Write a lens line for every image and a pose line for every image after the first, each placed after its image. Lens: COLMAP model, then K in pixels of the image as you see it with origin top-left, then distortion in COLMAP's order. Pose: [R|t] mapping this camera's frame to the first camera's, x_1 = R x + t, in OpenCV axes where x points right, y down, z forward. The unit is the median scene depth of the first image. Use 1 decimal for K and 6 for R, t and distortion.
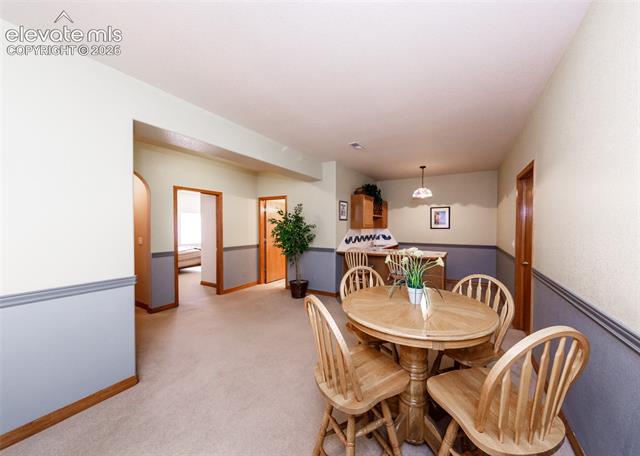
lens RADIAL K [[232.4, 0, 348.3], [0, 232.4, 228.6], [0, 0, 1]] dist [-0.002630, -0.000114]
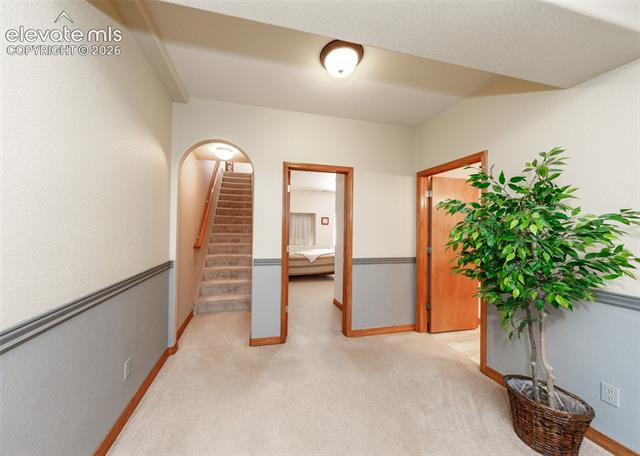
lens RADIAL K [[223.0, 0, 296.7], [0, 223.0, 226.9], [0, 0, 1]] dist [0.000685, 0.000078]
pose [[0.638952, 0.003232, -0.769240, -0.178216], [-0.023216, 0.999617, -0.015084, 0.011551], [0.768896, 0.027497, 0.638782, 0.491277]]
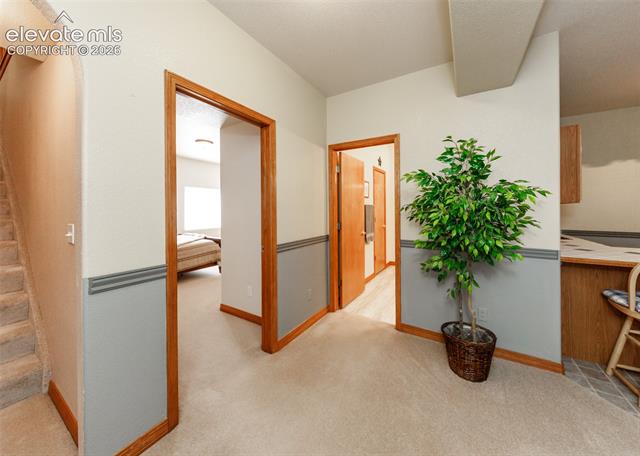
lens RADIAL K [[226.6, 0, 331.1], [0, 226.6, 211.4], [0, 0, 1]] dist [0.000704, 0.000013]
pose [[0.998632, -0.002123, -0.052239, -0.392523], [0.001949, 0.999992, -0.003381, 0.018396], [0.052245, 0.003275, 0.998629, 0.544059]]
